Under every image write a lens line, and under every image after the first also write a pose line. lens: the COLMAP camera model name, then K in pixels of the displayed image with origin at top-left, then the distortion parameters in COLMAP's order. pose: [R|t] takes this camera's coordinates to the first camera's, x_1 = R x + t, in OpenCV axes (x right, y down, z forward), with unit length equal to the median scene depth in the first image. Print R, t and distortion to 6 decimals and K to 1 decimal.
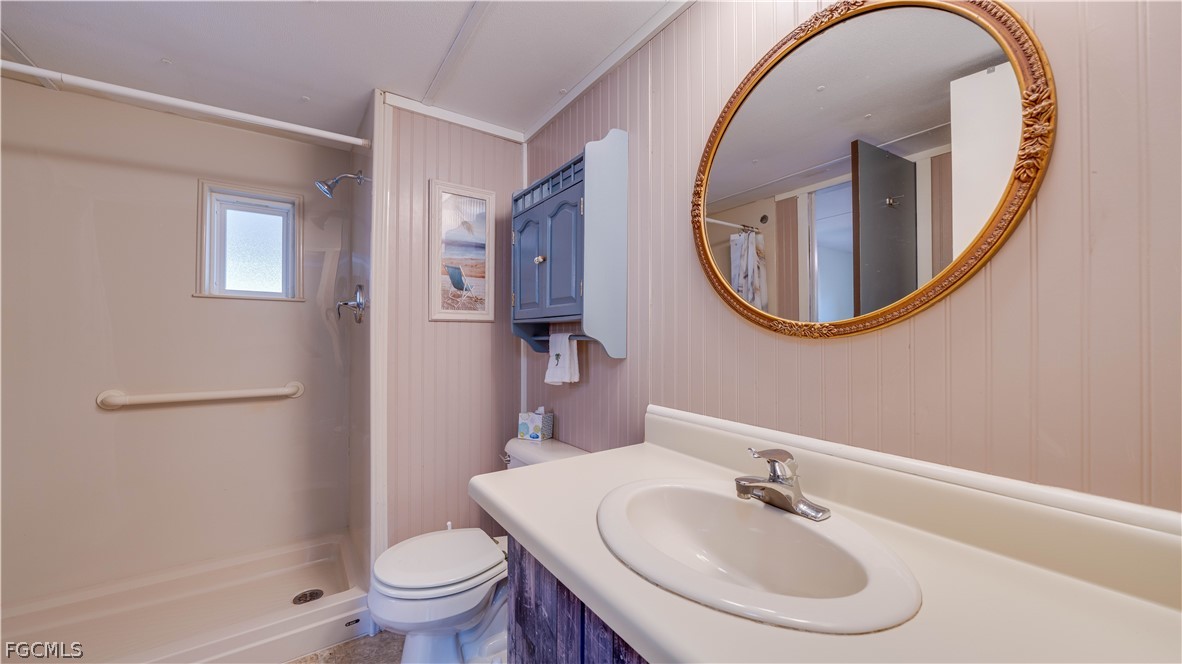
lens RADIAL K [[418.6, 0, 590.1], [0, 418.6, 338.8], [0, 0, 1]] dist [-0.000243, -0.000131]
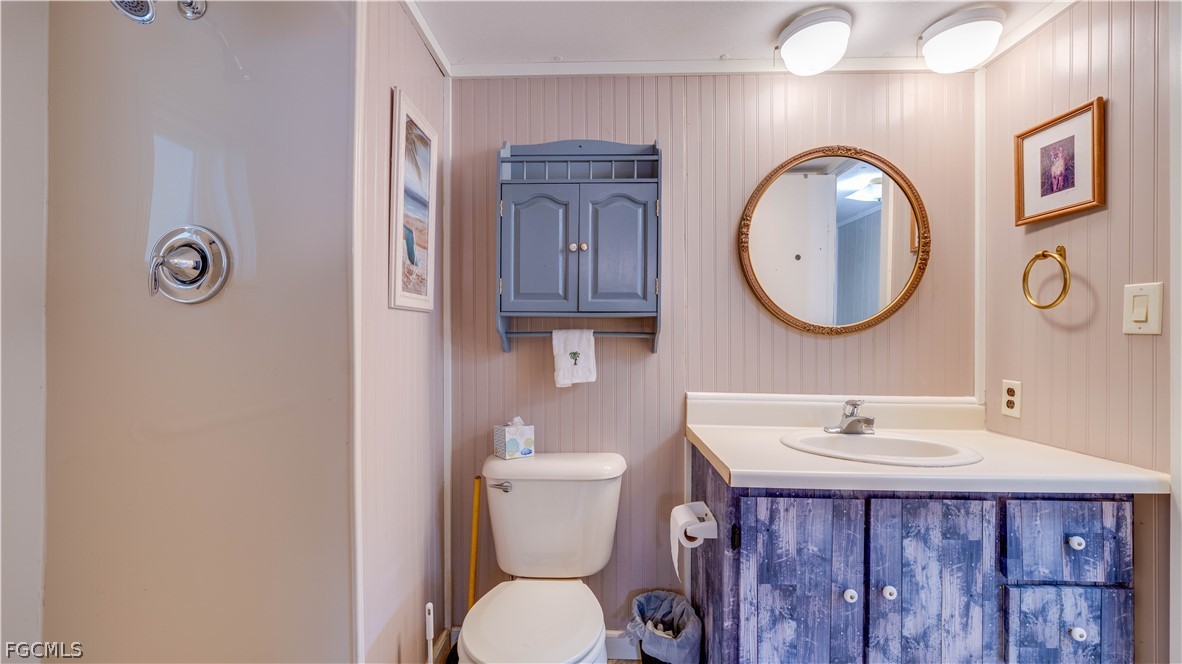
lens RADIAL K [[461.7, 0, 591.6], [0, 461.7, 337.7], [0, 0, 1]] dist [-0.001875, -0.000221]
pose [[0.591933, -0.001220, 0.805986, -0.868657], [0.002473, 0.999997, -0.000303, 0.004803], [-0.805984, 0.002173, 0.591934, 0.375884]]
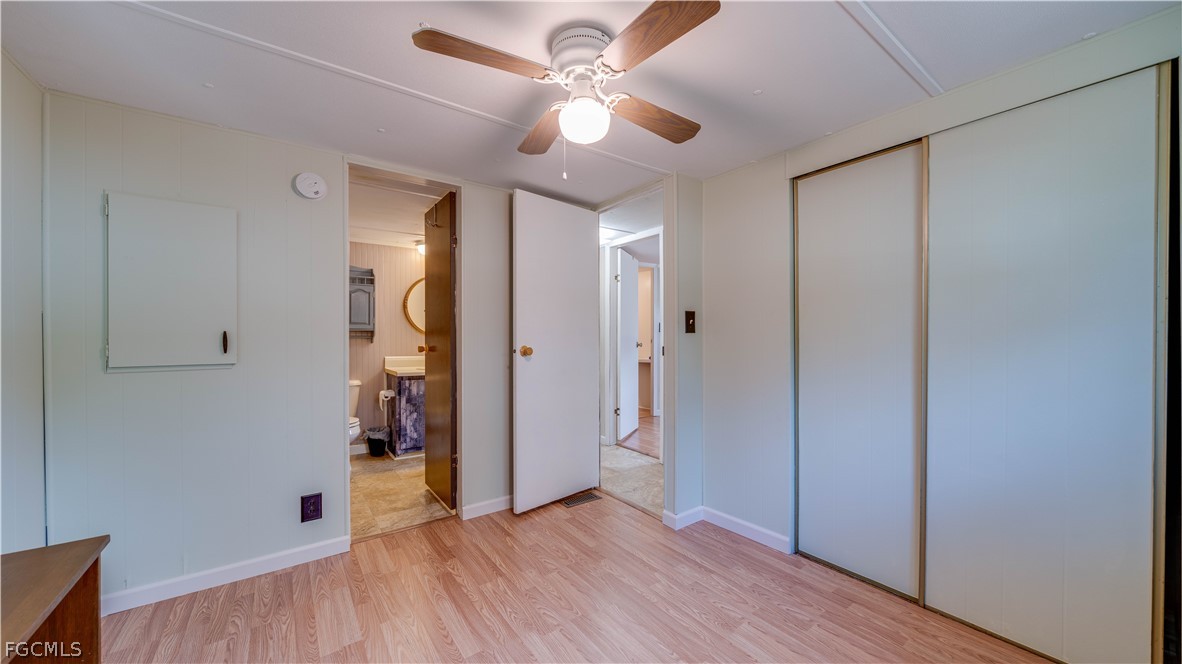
lens RADIAL K [[415.0, 0, 589.0], [0, 415.0, 335.1], [0, 0, 1]] dist [-0.005581, -0.000099]
pose [[-0.027284, 0.005644, 0.999612, -2.635632], [0.009989, 0.999936, -0.005374, 0.015084], [-0.999578, 0.009838, -0.027339, -0.436130]]
